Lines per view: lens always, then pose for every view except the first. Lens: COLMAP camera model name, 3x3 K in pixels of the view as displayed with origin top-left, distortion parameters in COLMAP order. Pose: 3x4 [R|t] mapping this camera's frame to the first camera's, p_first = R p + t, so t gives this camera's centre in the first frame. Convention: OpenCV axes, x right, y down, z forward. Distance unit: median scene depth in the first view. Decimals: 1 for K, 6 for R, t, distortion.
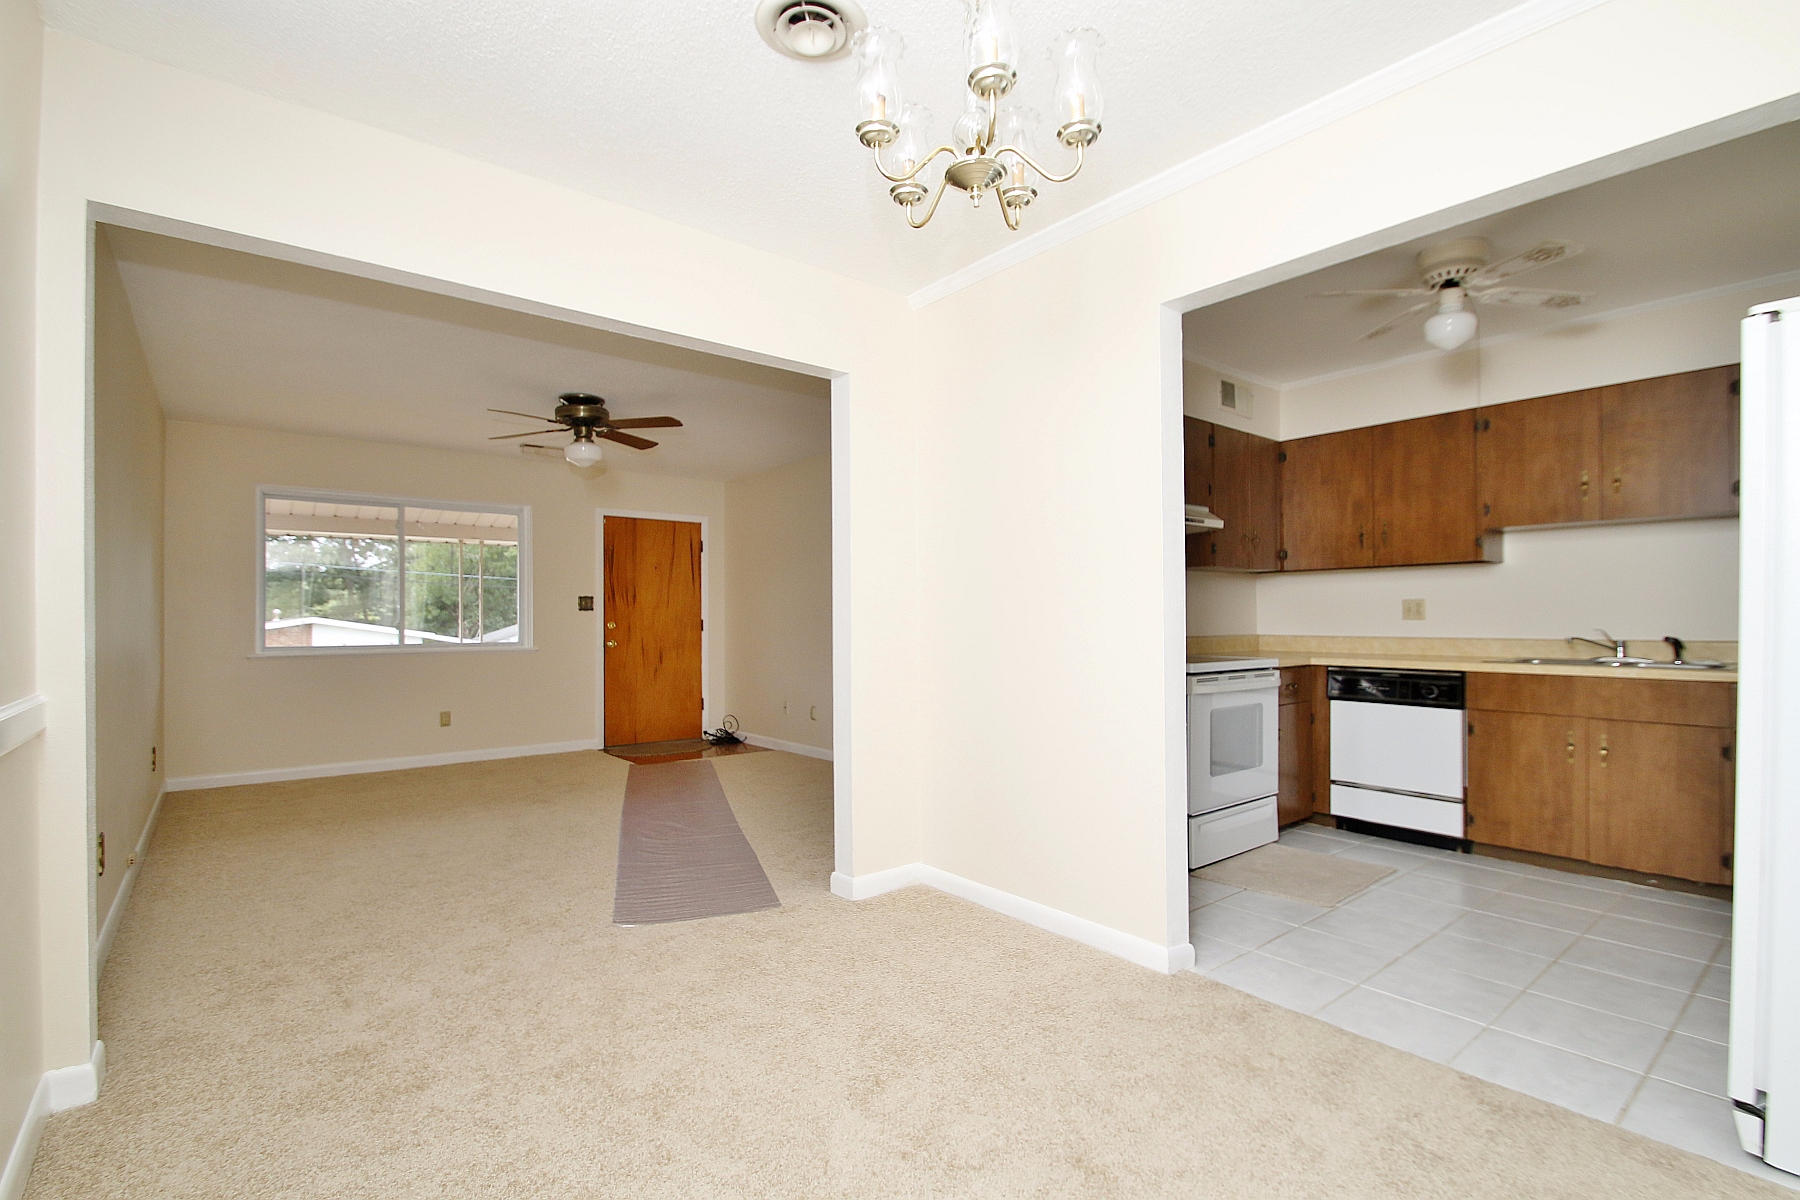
lens RADIAL K [[830.5, 0, 908.9], [0, 830.5, 613.8], [0, 0, 1]] dist [0.026455, -0.026328]
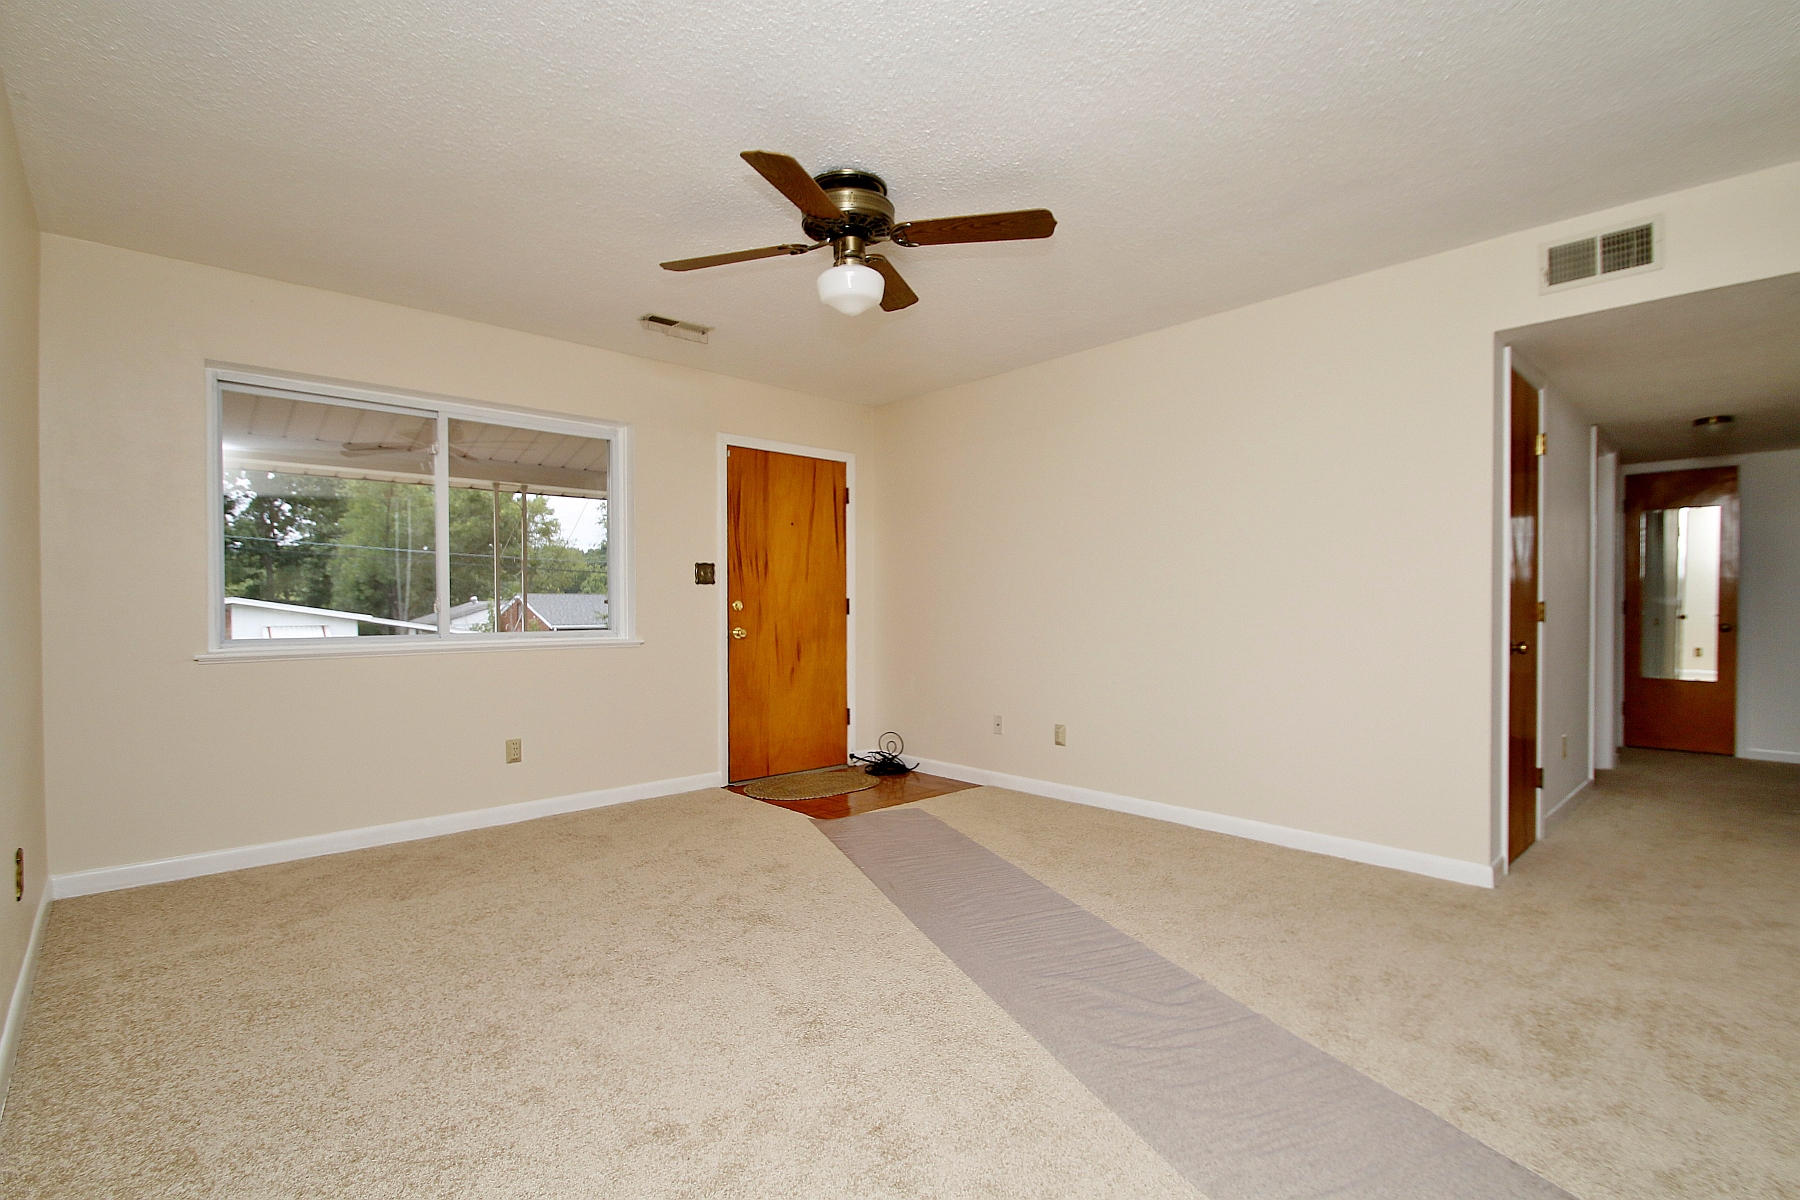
lens RADIAL K [[830.6, 0, 908.2], [0, 830.6, 615.6], [0, 0, 1]] dist [0.011212, -0.015201]
pose [[0.997499, 0.002071, 0.070655, -0.253388], [-0.003685, 0.999735, 0.022712, 0.005496], [-0.070589, -0.022916, 0.997242, 0.292760]]
